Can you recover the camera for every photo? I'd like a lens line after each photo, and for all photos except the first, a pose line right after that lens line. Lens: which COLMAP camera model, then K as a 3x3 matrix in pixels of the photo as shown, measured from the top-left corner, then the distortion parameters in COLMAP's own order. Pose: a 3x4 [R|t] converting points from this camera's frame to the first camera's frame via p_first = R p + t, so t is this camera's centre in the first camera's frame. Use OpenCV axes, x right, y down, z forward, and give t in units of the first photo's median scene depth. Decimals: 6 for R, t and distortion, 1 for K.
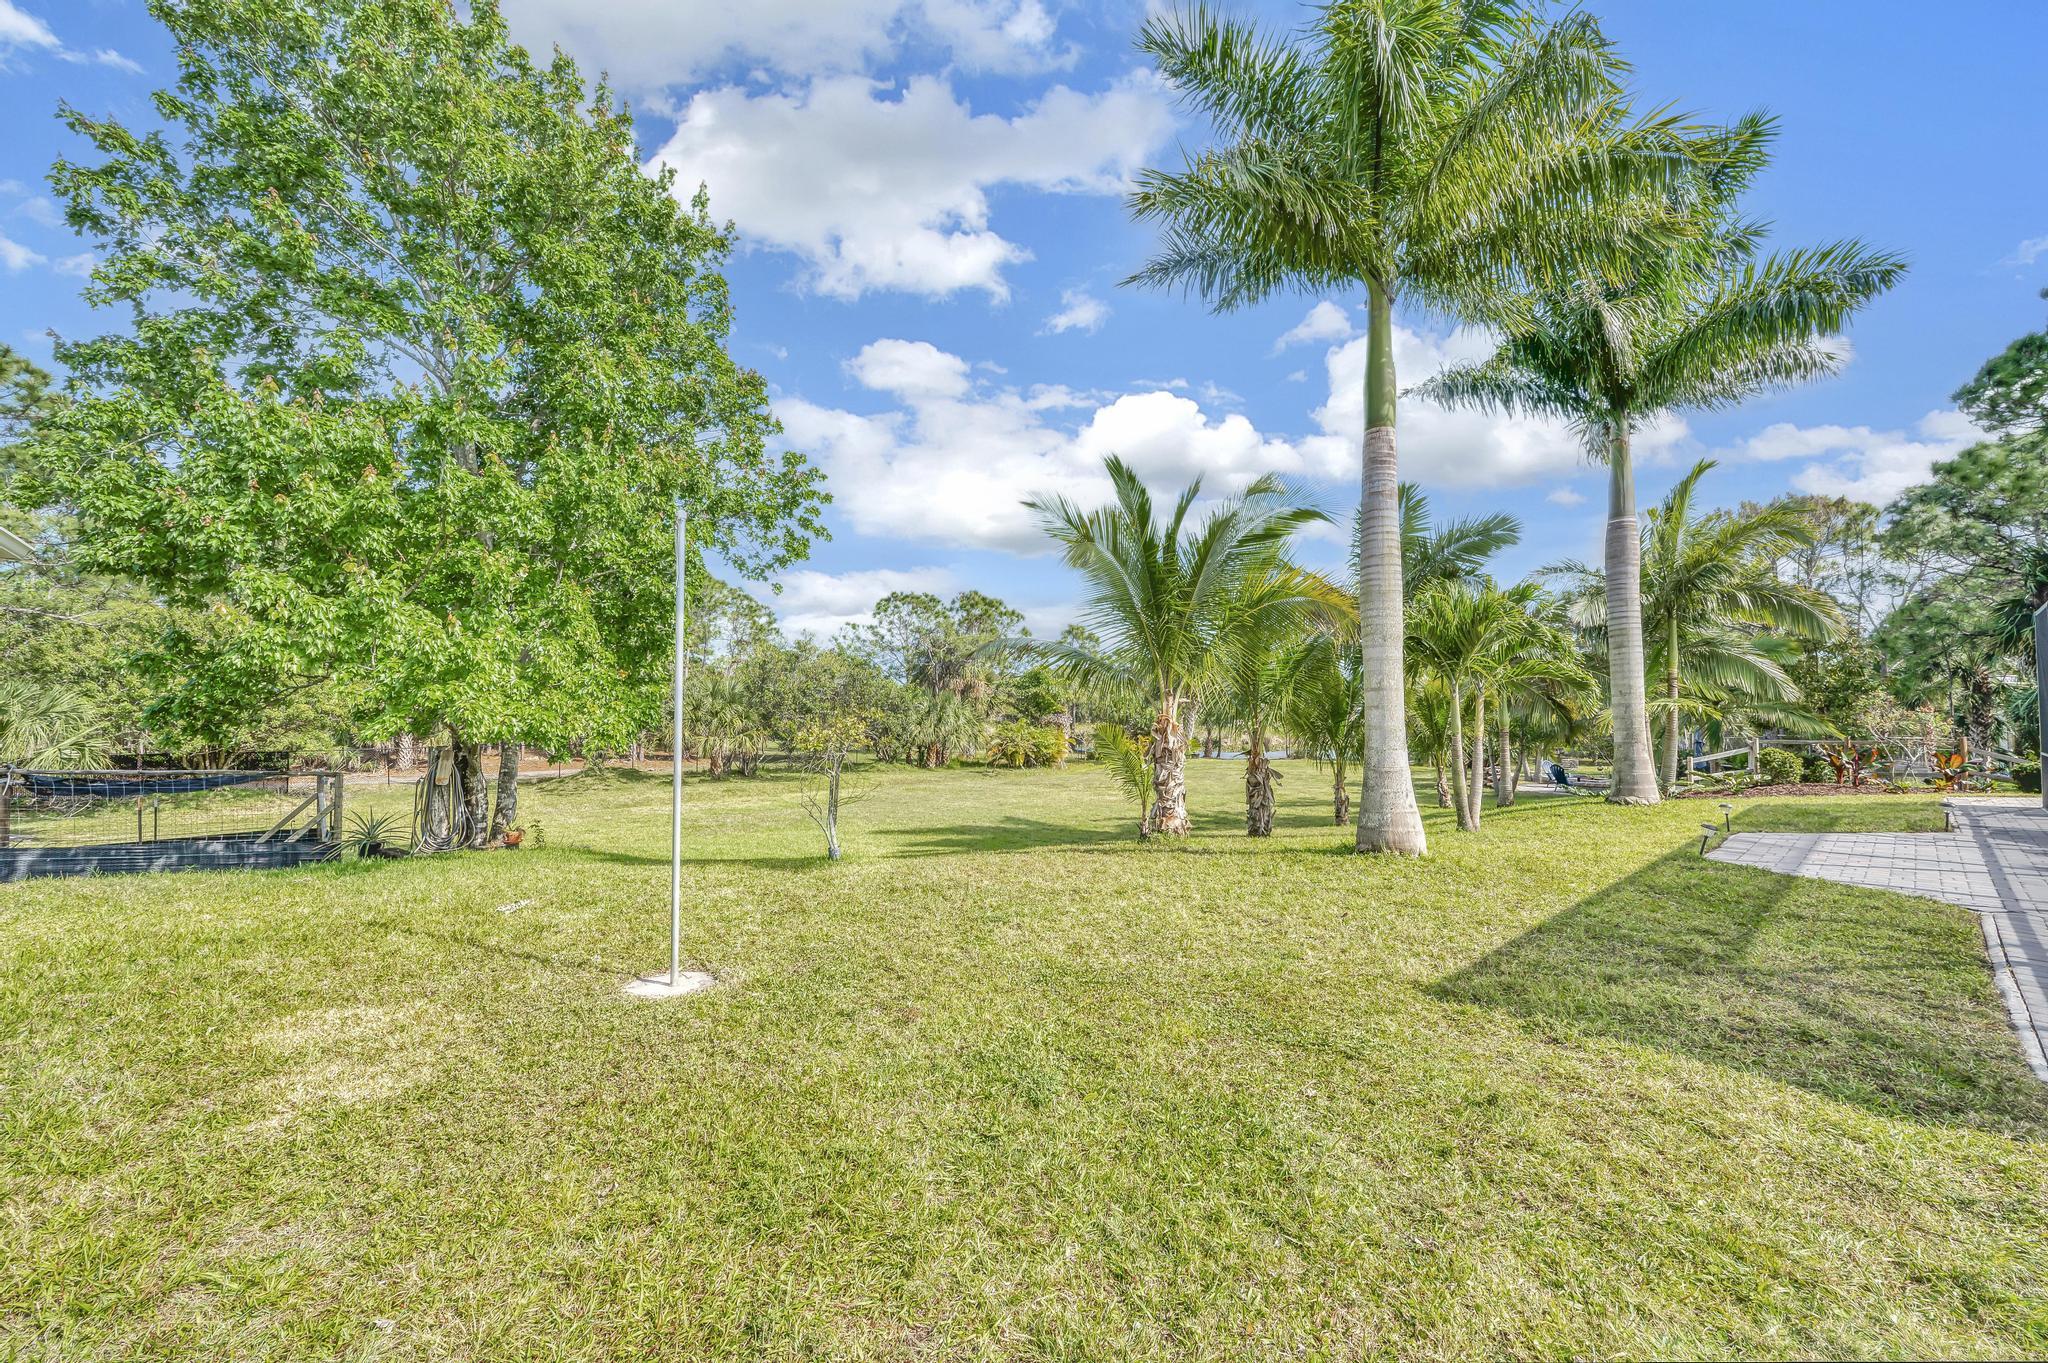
lens RADIAL K [[804.3, 0, 1020.1], [0, 804.3, 687.7], [0, 0, 1]] dist [0.001999, 0.000570]
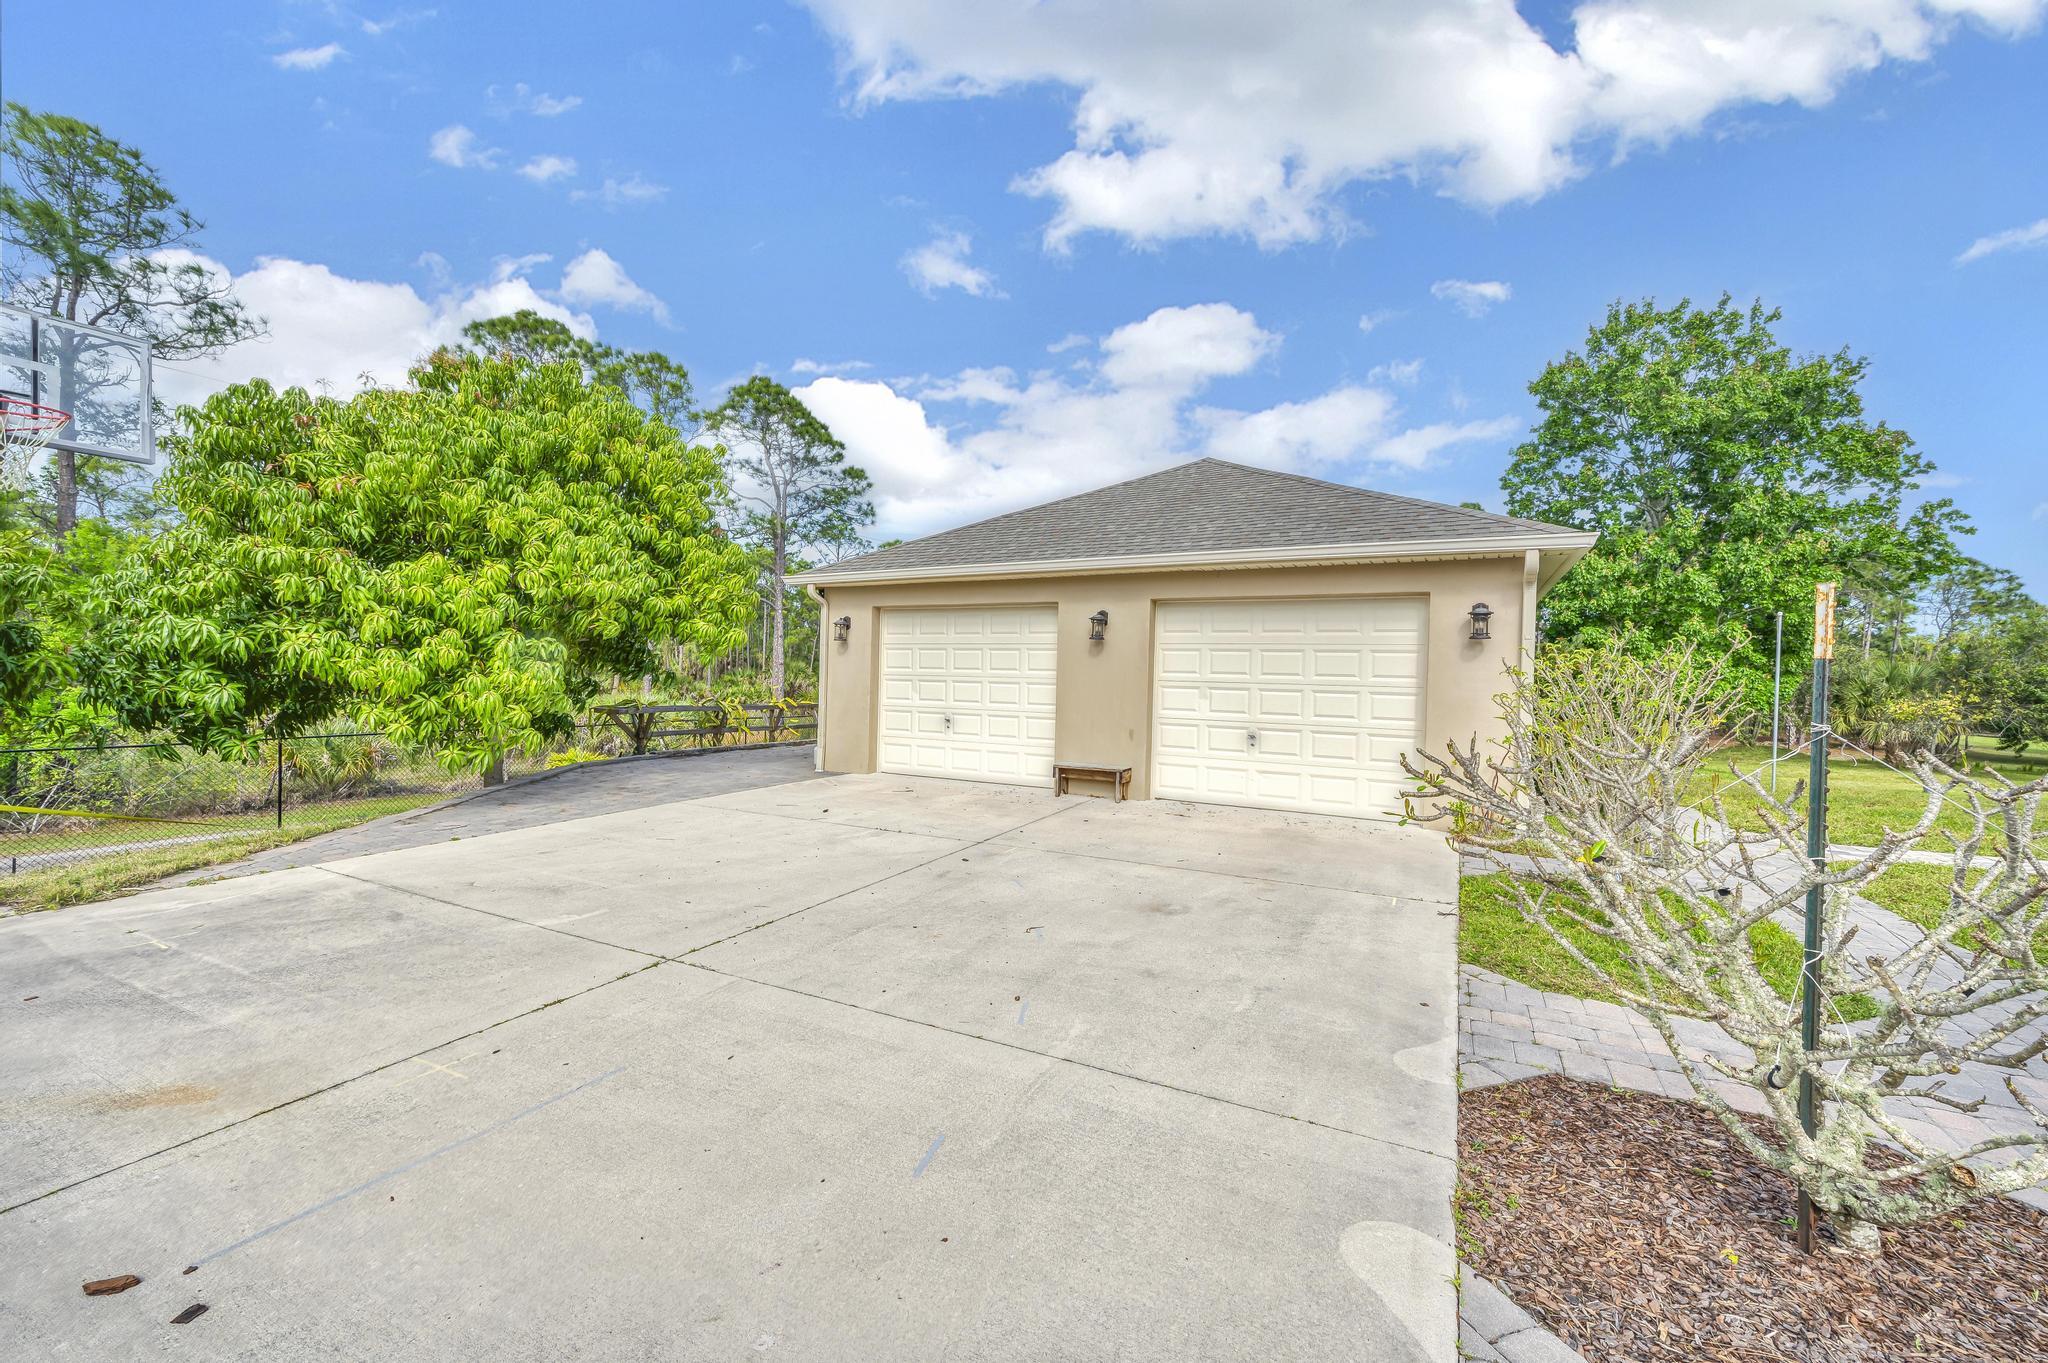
lens RADIAL K [[804.3, 0, 1023.8], [0, 804.3, 681.0], [0, 0, 1]] dist [0.001999, 0.000570]
pose [[0.346612, 0.024937, -0.937677, 0.594435], [-0.003052, 0.999671, 0.025457, -0.041295], [0.938004, -0.005962, 0.346574, -1.128058]]
